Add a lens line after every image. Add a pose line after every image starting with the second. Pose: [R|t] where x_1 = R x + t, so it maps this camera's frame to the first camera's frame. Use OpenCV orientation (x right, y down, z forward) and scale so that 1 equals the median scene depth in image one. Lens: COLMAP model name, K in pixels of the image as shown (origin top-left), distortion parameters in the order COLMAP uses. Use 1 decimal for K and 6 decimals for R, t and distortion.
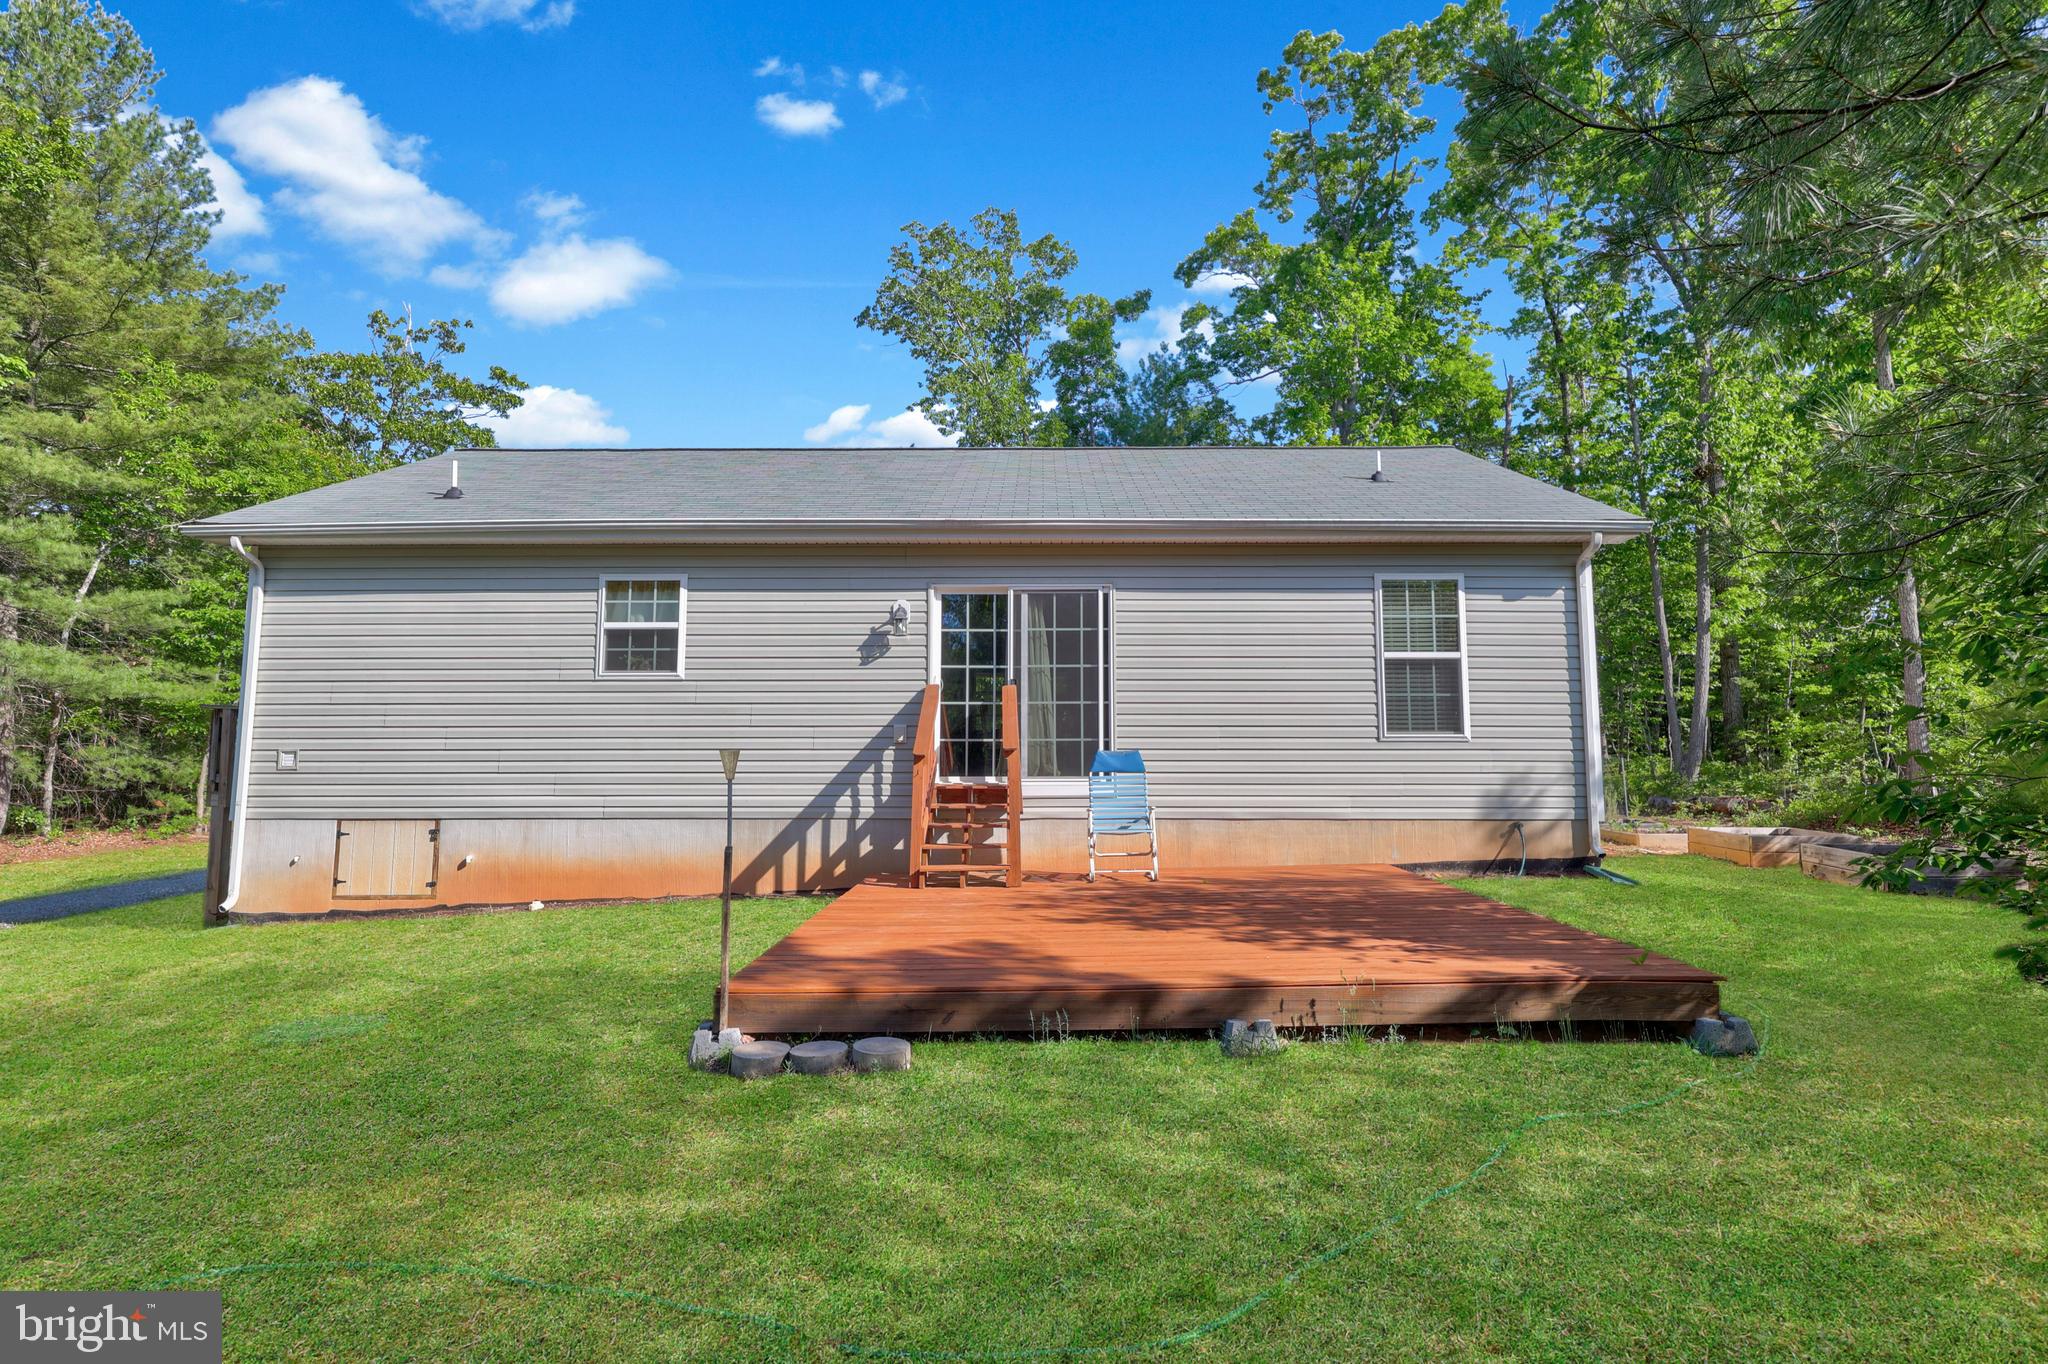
lens RADIAL K [[1038.2, 0, 1031.9], [0, 1038.2, 681.1], [0, 0, 1]] dist [0.005981, 0.000097]
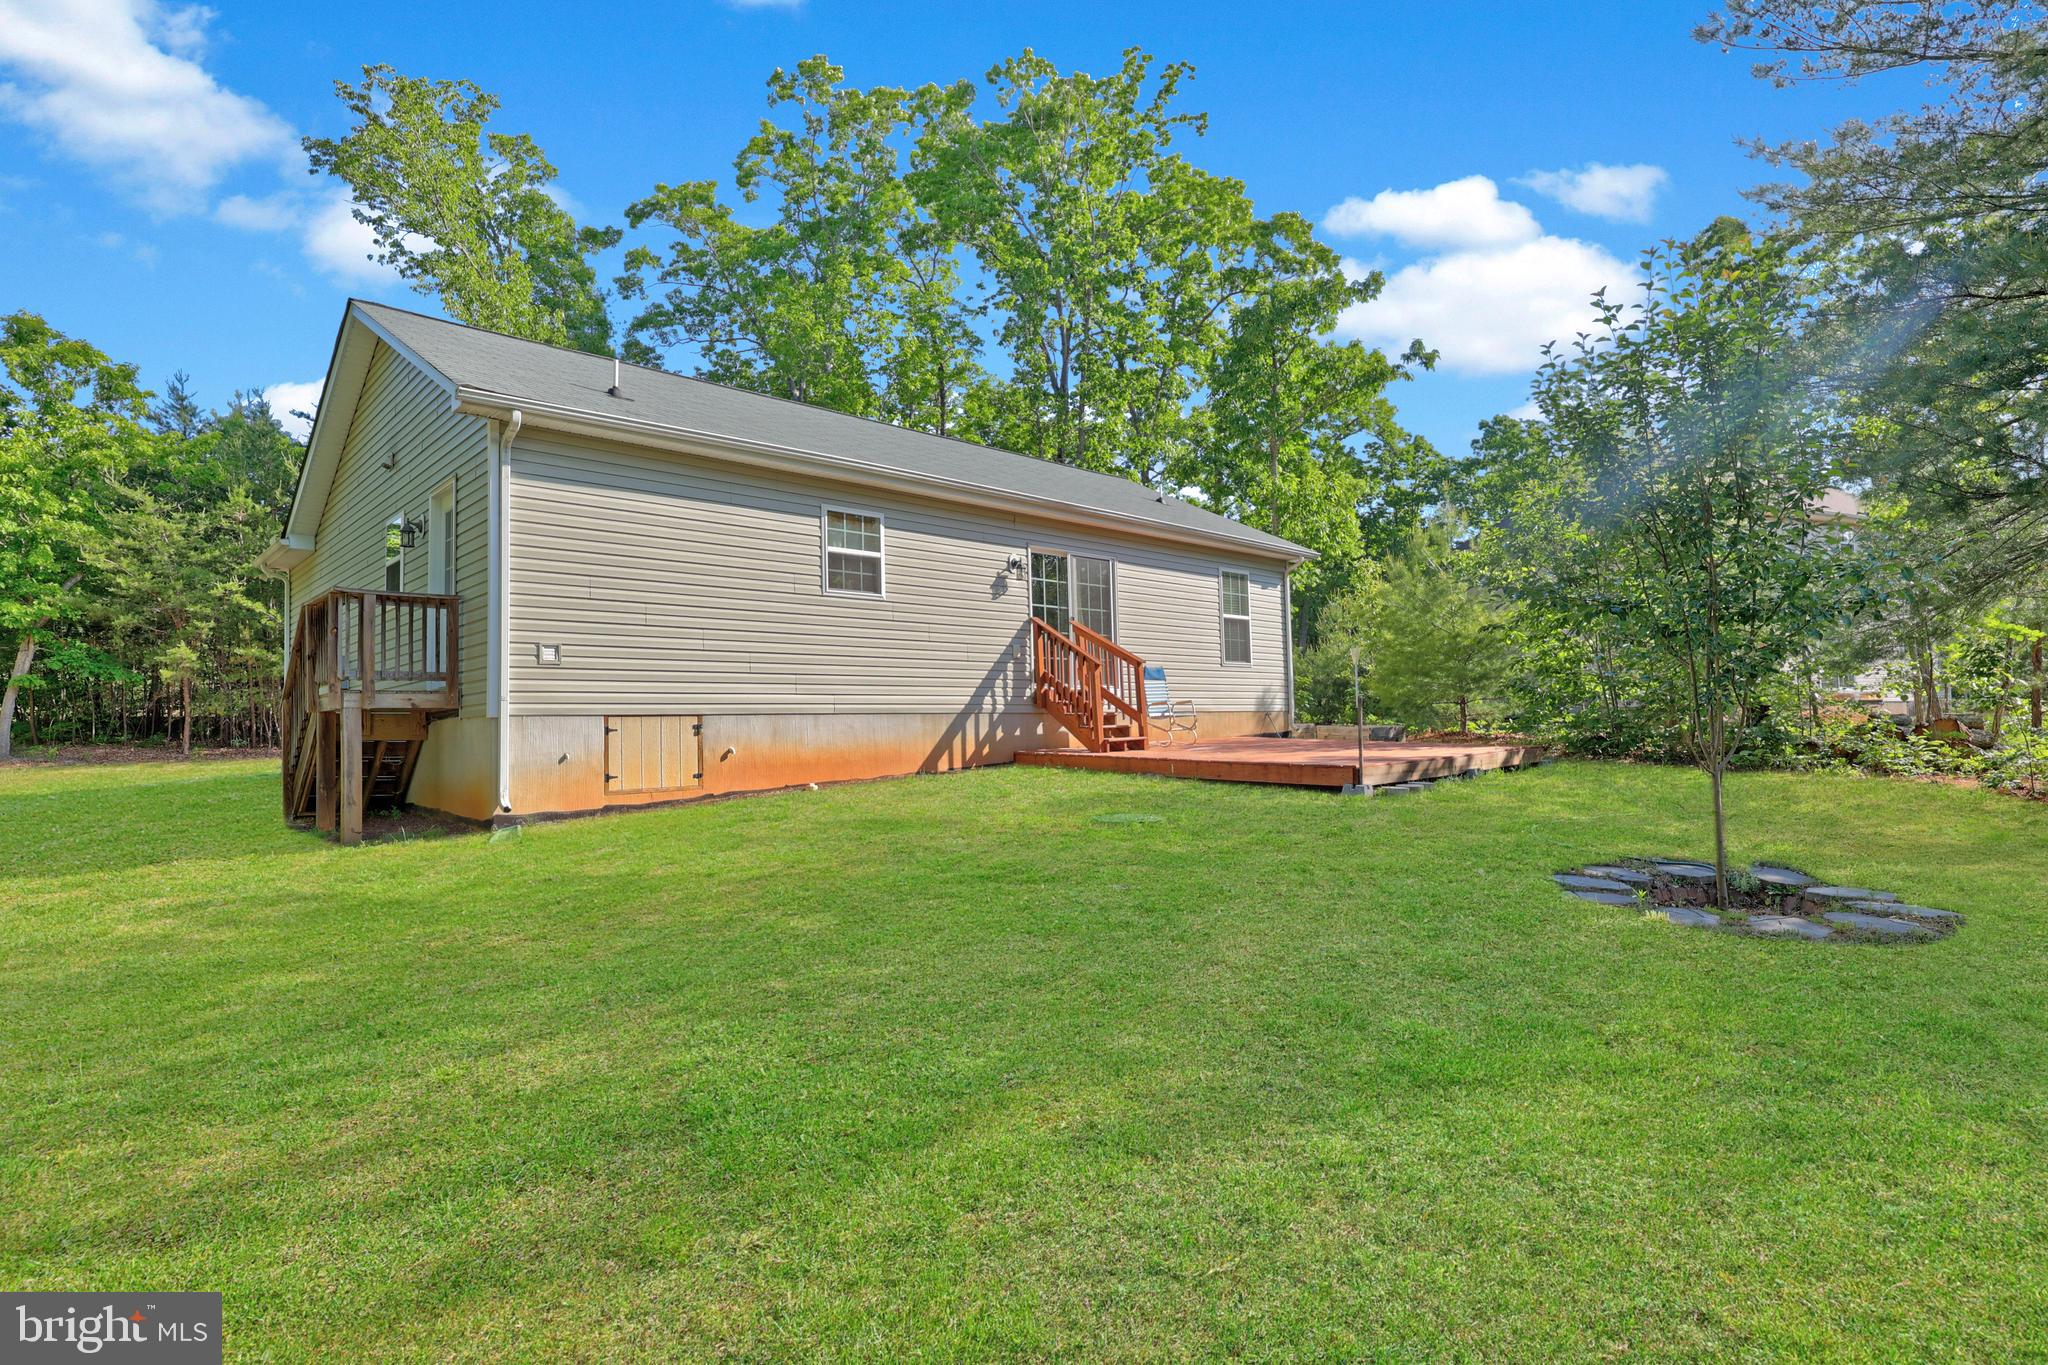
lens RADIAL K [[1038.2, 0, 1033.3], [0, 1038.2, 702.0], [0, 0, 1]] dist [0.005981, 0.000097]
pose [[0.712293, 0.003551, 0.701874, -1.071154], [-0.044308, 0.998220, 0.039915, 0.061188], [-0.700483, -0.059530, 0.711182, 0.004757]]
